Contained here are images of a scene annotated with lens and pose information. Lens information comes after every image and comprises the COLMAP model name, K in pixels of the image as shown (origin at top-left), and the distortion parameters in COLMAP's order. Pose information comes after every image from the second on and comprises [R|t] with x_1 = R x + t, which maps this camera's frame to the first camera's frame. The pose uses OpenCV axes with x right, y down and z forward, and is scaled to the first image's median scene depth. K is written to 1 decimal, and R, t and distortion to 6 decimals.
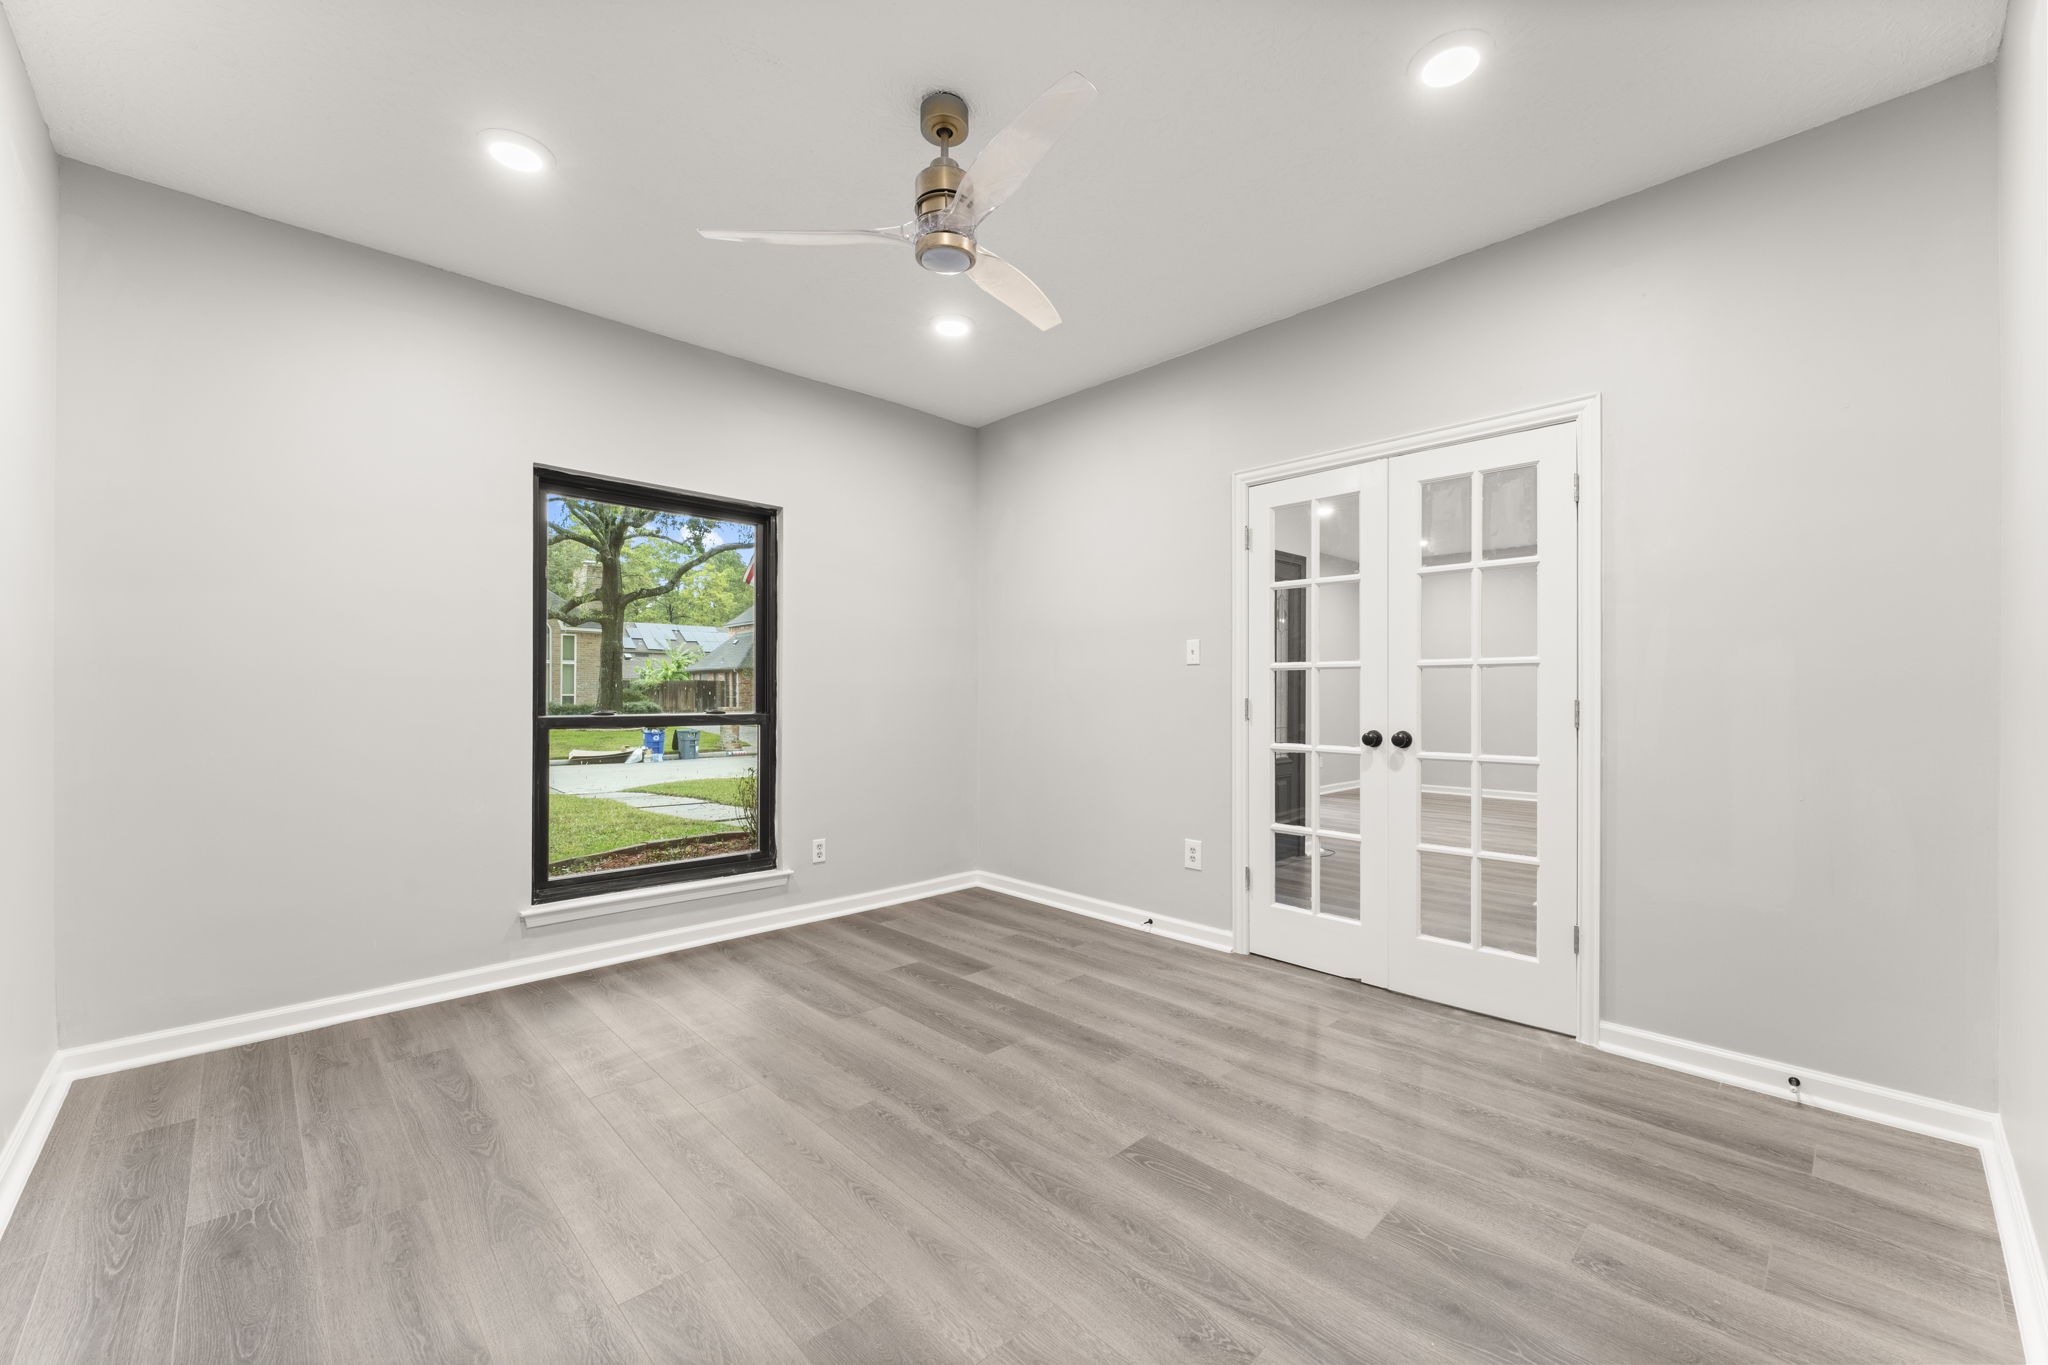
lens RADIAL K [[816.4, 0, 1022.8], [0, 816.4, 686.8], [0, 0, 1]] dist [-0.000079, 0.000133]
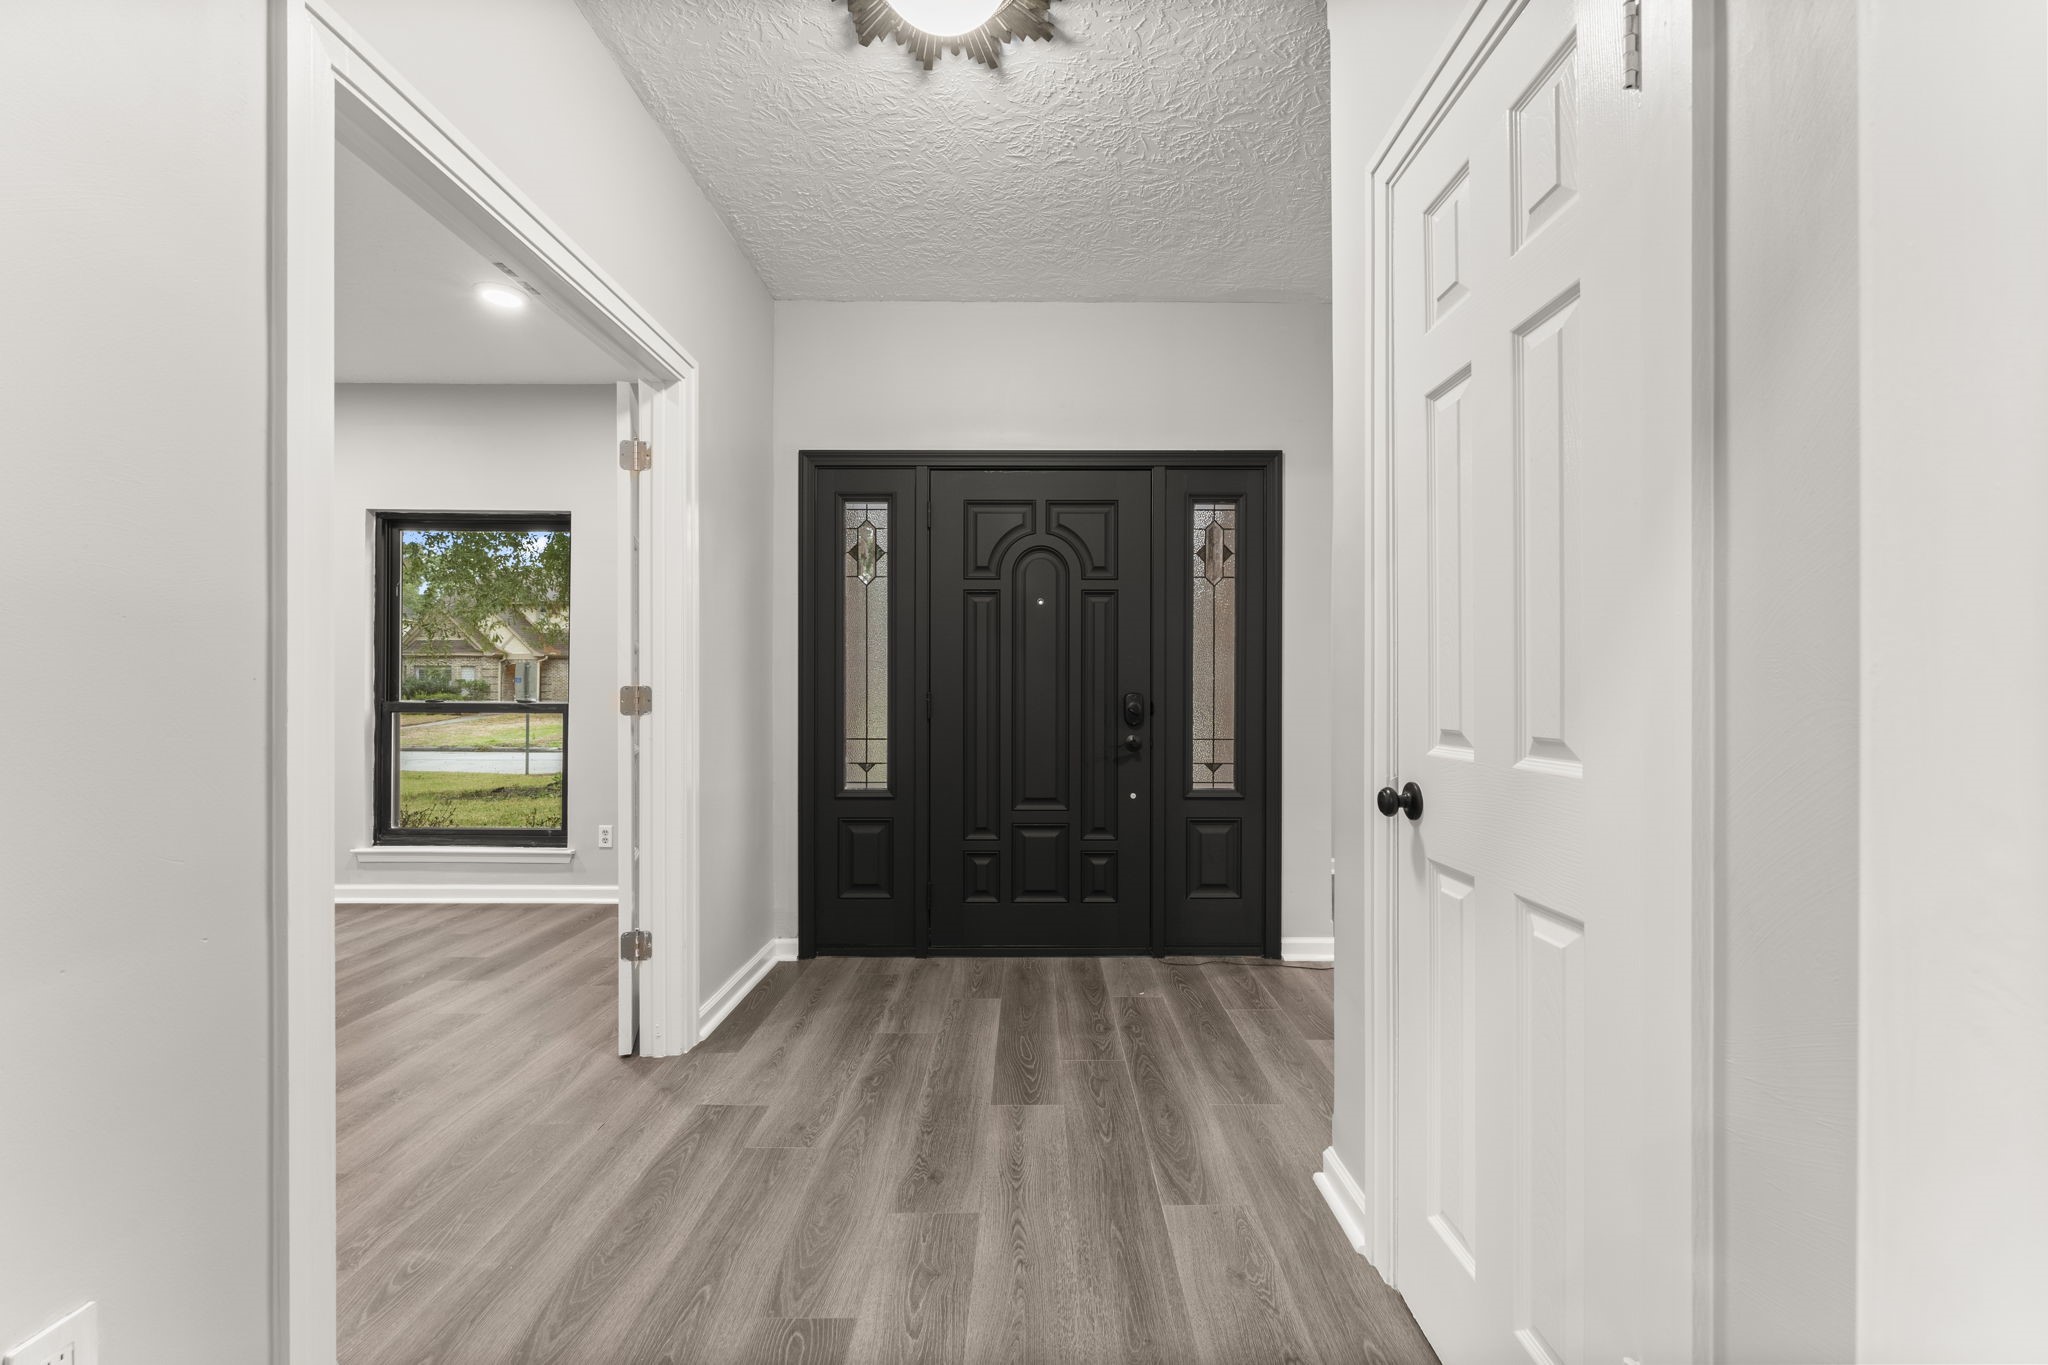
lens RADIAL K [[816.4, 0, 1029.6], [0, 816.4, 693.6], [0, 0, 1]] dist [-0.000079, 0.000133]
pose [[0.717939, 0.005297, -0.696086, 0.897287], [0.008516, 0.999829, 0.016392, 0.006100], [0.696054, -0.017696, 0.717771, 0.655610]]
